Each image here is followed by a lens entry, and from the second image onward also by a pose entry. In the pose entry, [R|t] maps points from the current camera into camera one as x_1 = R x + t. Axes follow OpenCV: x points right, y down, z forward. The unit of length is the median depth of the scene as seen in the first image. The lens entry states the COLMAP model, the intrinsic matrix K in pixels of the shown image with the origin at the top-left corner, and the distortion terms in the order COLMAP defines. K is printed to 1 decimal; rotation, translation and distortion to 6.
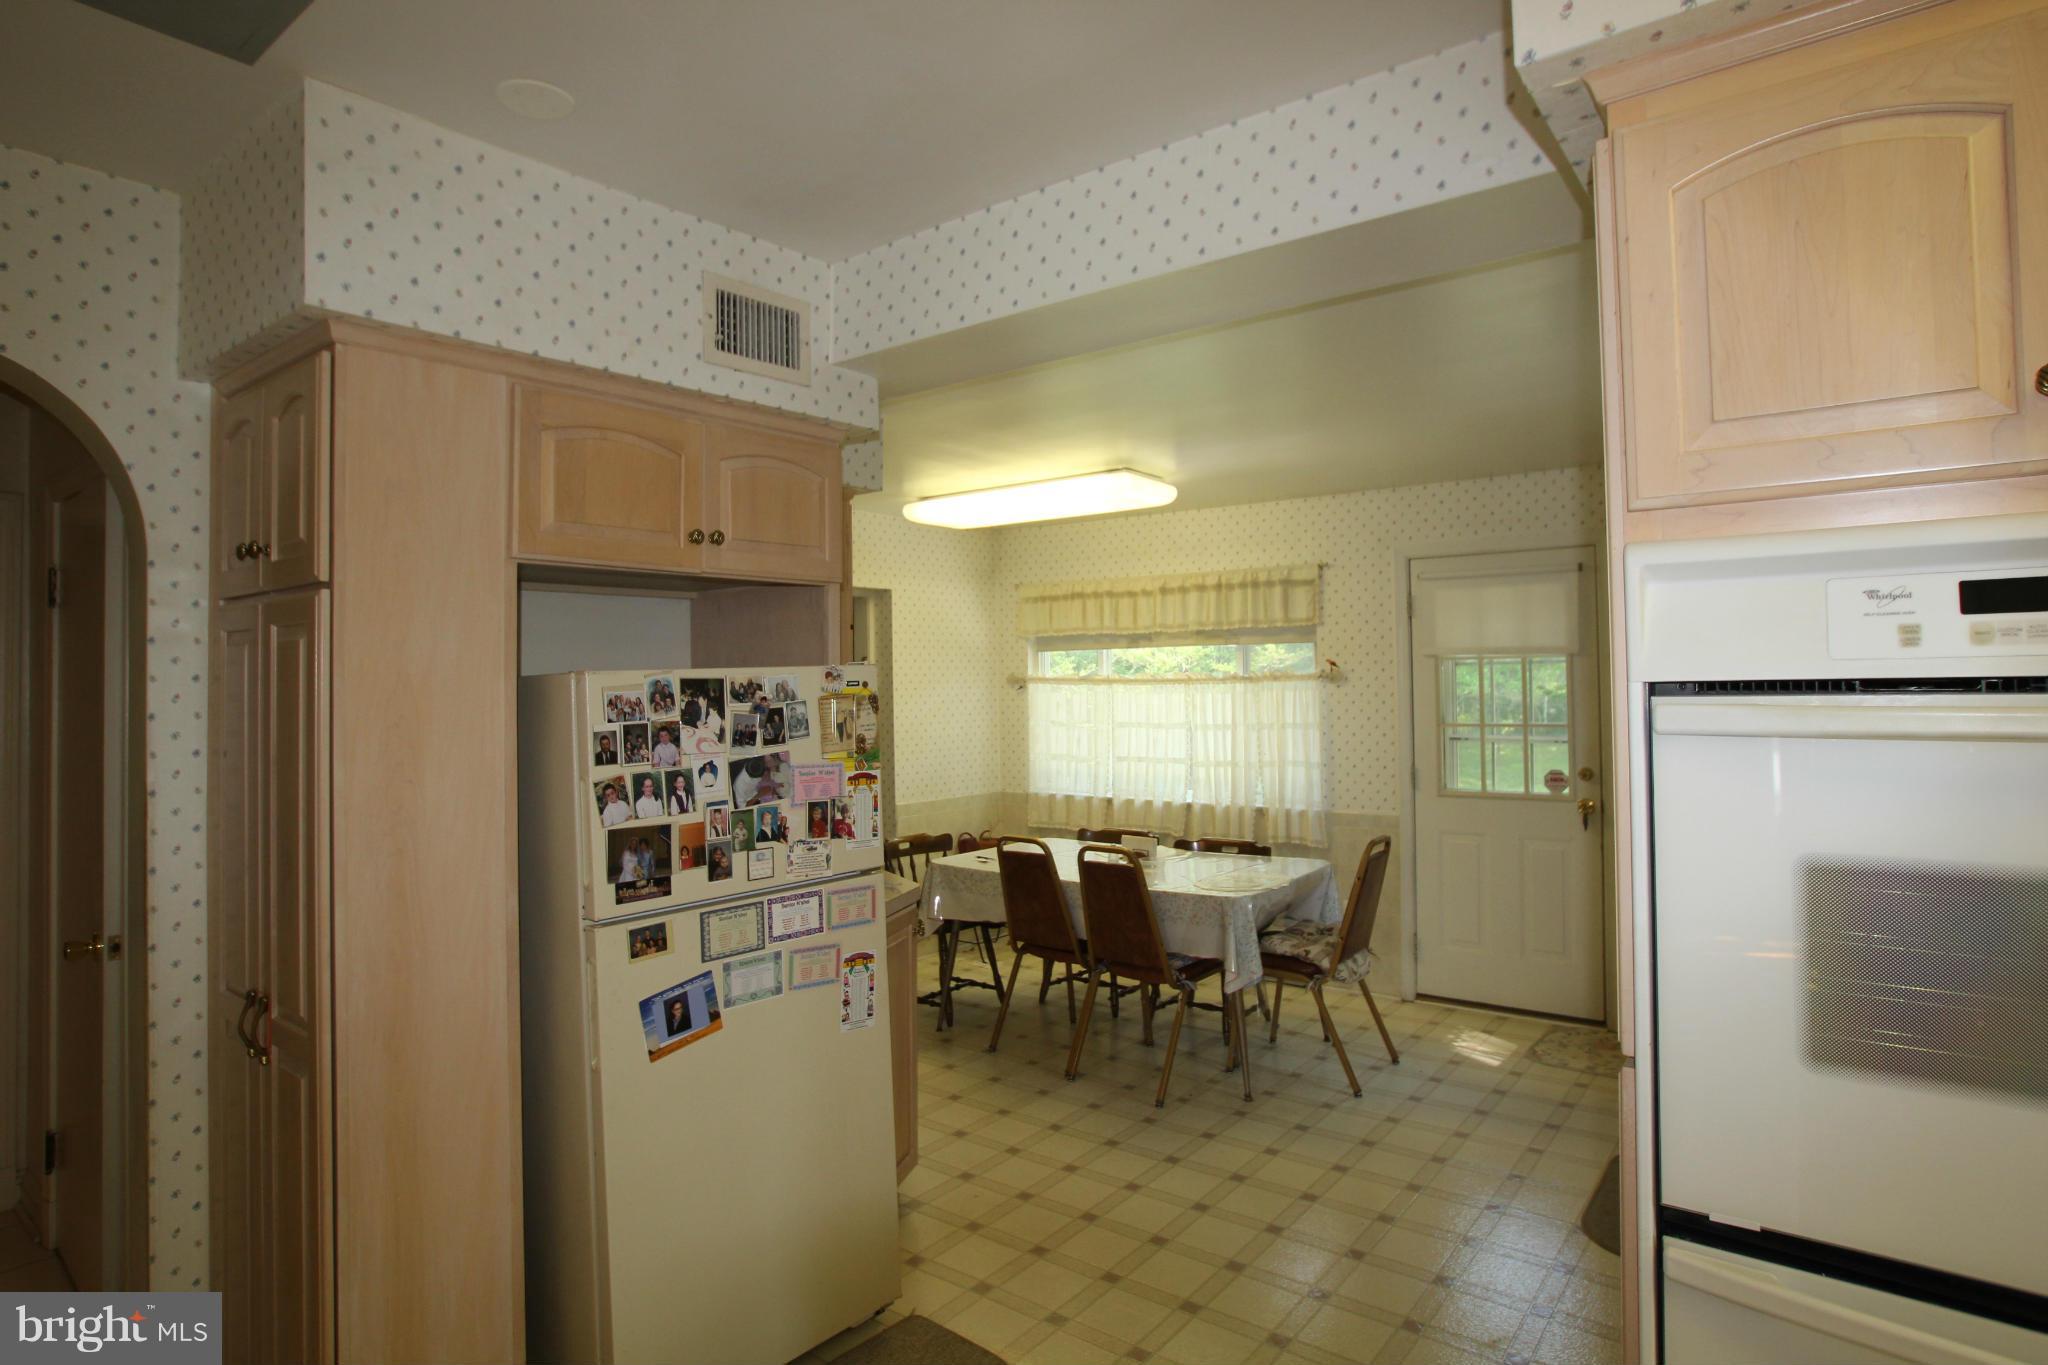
lens RADIAL K [[1104.3, 0, 1026.7], [0, 1104.3, 653.0], [0, 0, 1]] dist [-0.072699, 0.044656]
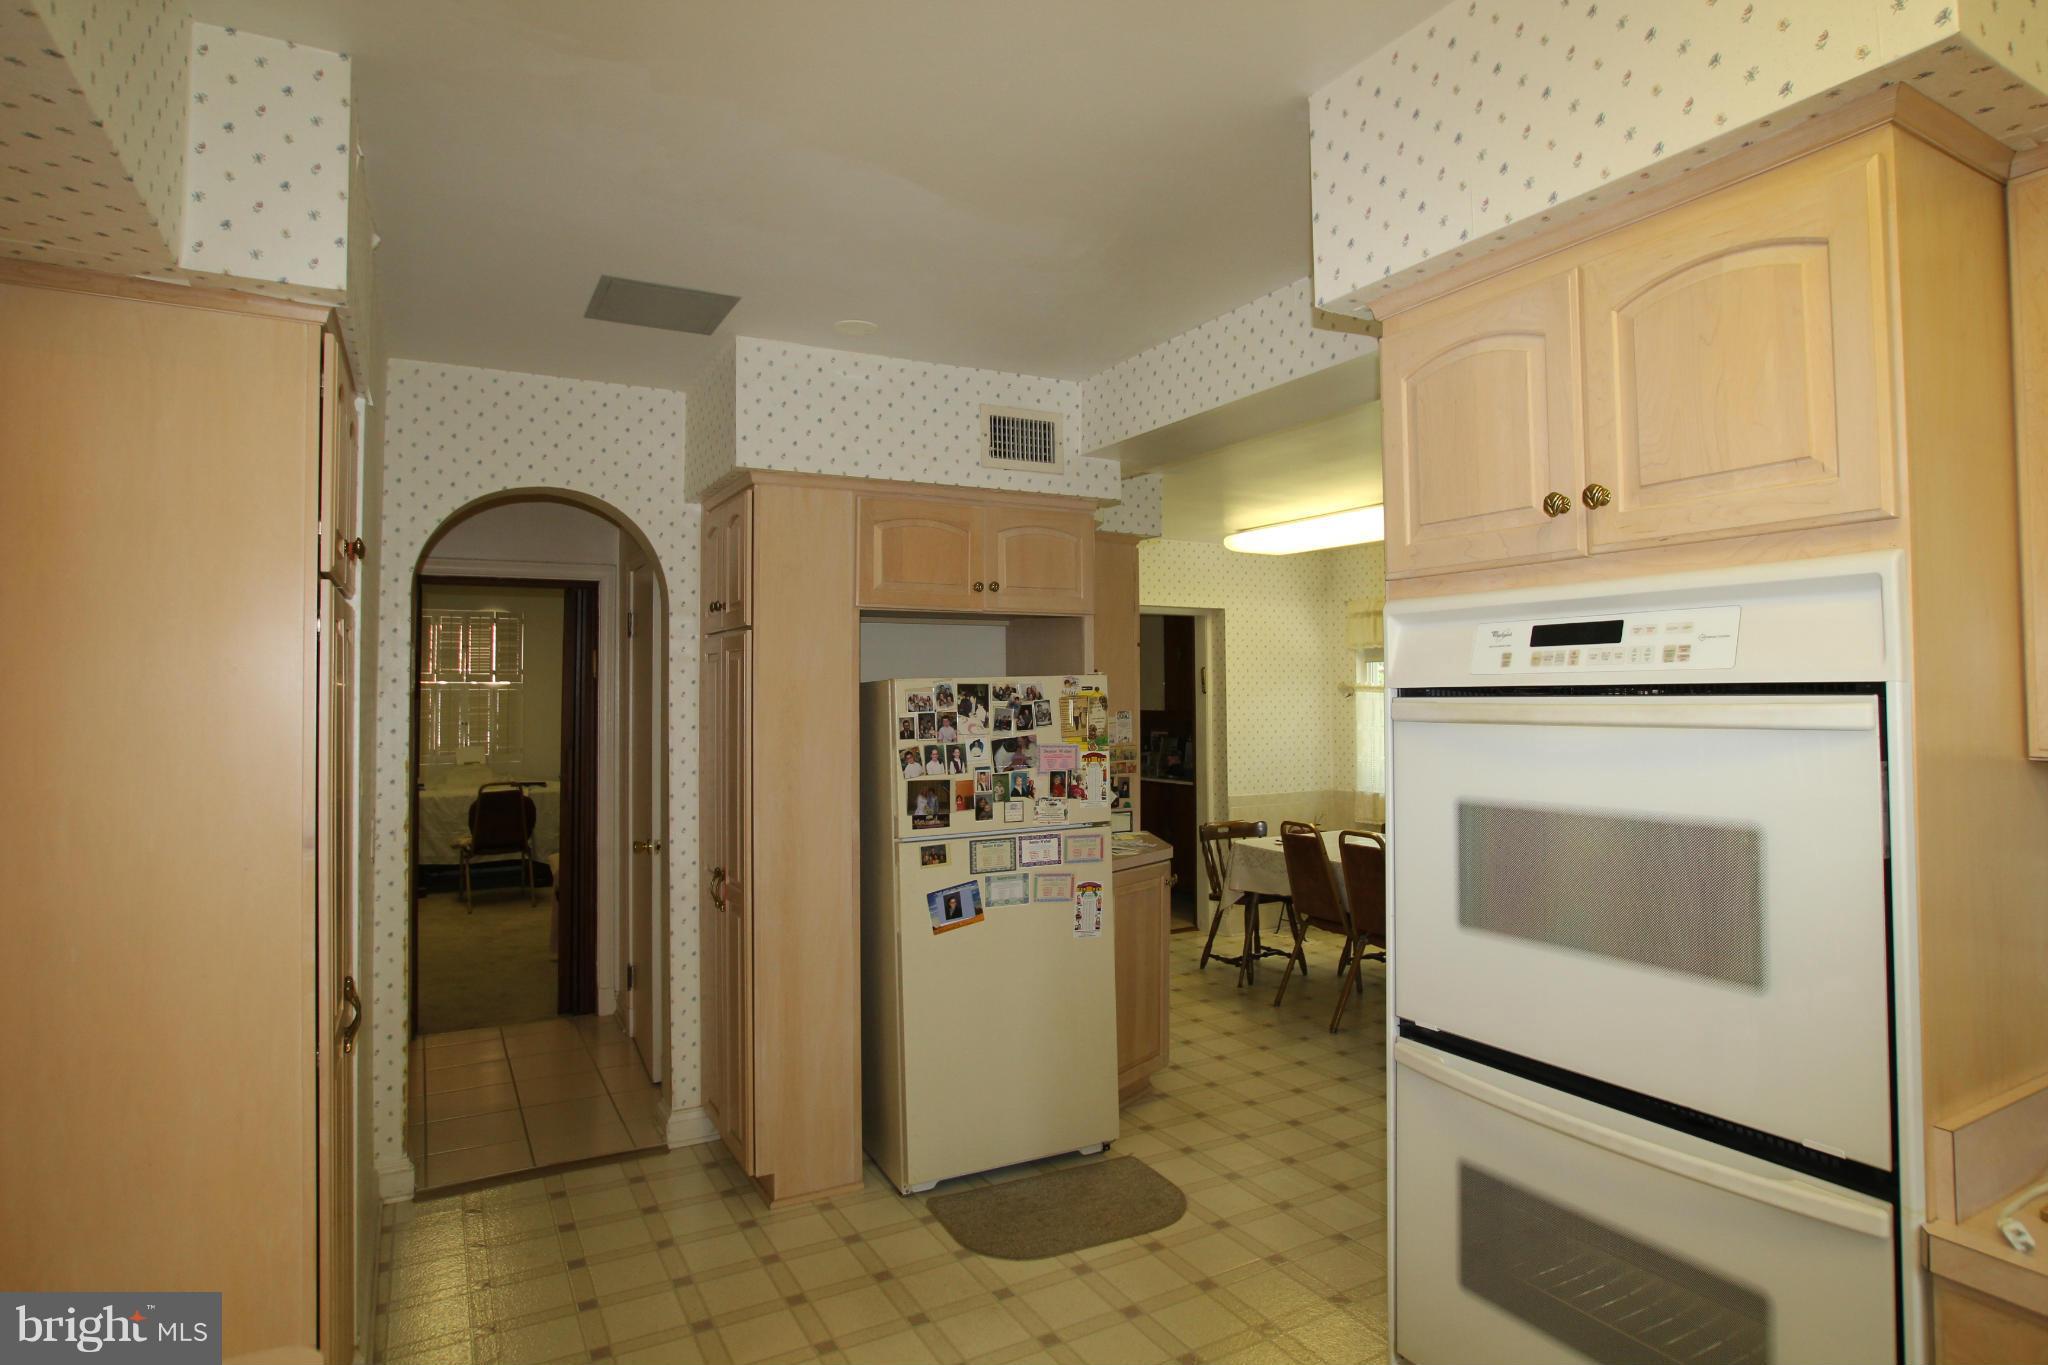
lens RADIAL K [[1104.3, 0, 1026.7], [0, 1104.3, 653.0], [0, 0, 1]] dist [-0.072699, 0.044656]
pose [[0.919688, -0.005390, -0.392614, 0.349154], [0.002538, 0.999966, -0.007782, -0.006850], [0.392643, 0.006160, 0.919670, -0.340128]]
